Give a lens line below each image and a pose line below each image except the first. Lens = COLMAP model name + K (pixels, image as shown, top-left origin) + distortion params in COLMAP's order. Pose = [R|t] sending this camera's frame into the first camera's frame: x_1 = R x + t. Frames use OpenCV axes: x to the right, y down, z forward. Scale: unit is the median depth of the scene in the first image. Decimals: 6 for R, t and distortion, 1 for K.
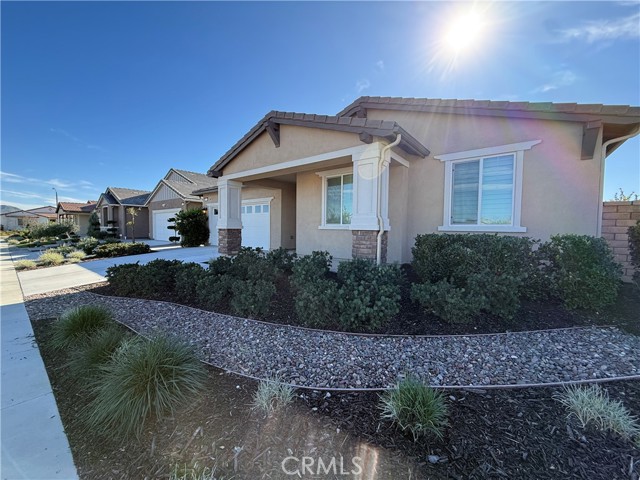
lens RADIAL K [[256.6, 0, 319.7], [0, 256.6, 240.8], [0, 0, 1]] dist [0.001001, -0.000038]
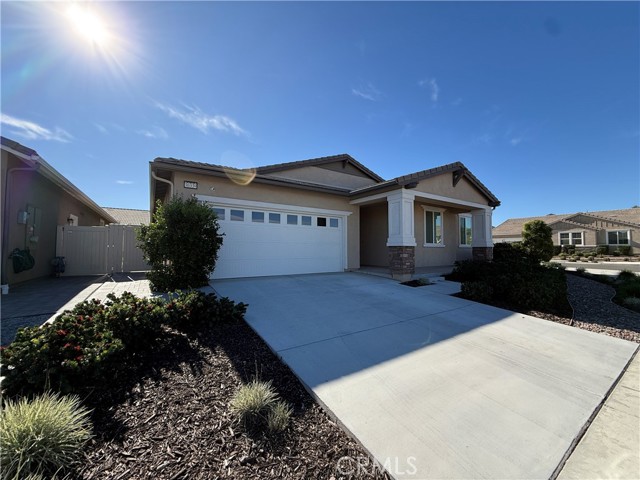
lens RADIAL K [[256.6, 0, 318.2], [0, 256.6, 234.9], [0, 0, 1]] dist [0.001001, -0.000038]
pose [[0.311373, 0.048294, 0.949060, -1.447916], [0.045265, 0.996820, -0.065575, -0.045107], [-0.949209, 0.063378, 0.308197, 1.109265]]
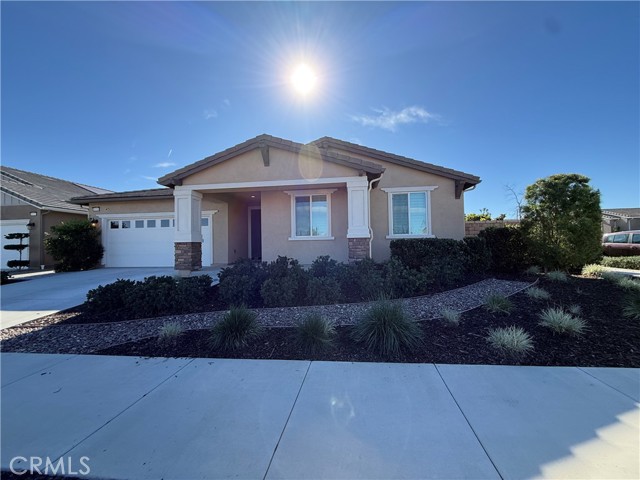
lens RADIAL K [[256.6, 0, 322.1], [0, 256.6, 242.4], [0, 0, 1]] dist [0.001001, -0.000038]
pose [[0.852998, -0.020700, 0.521503, -0.472059], [0.052387, 0.997563, -0.046091, 0.023314], [-0.519278, 0.066636, 0.852003, -0.043240]]
